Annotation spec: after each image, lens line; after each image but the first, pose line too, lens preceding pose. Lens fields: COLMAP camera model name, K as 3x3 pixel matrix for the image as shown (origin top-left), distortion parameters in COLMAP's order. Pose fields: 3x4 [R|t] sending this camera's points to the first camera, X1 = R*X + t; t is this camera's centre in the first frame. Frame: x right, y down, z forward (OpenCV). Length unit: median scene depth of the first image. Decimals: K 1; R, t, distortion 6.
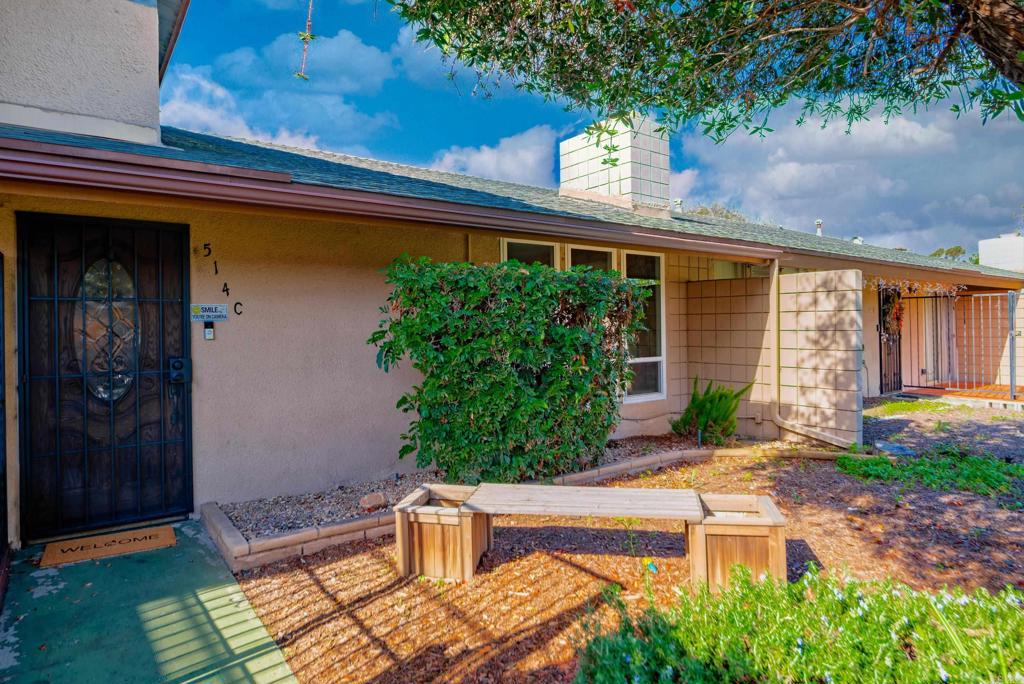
lens RADIAL K [[620.6, 0, 511.8], [0, 620.6, 338.7], [0, 0, 1]] dist [-0.004681, -0.000759]
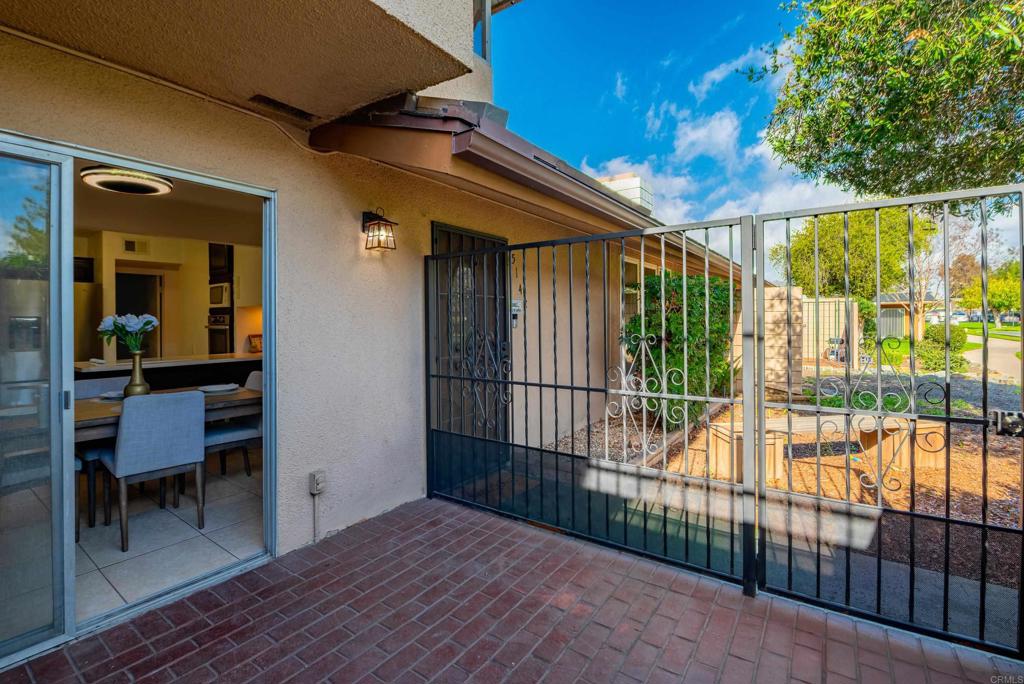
lens RADIAL K [[445.5, 0, 512.0], [0, 445.5, 332.9], [0, 0, 1]] dist [-0.014991, -0.000418]
pose [[0.949882, -0.012295, 0.312367, -0.541756], [0.012269, 0.999923, 0.002049, 0.001090], [-0.312368, 0.001886, 0.949959, 0.099963]]
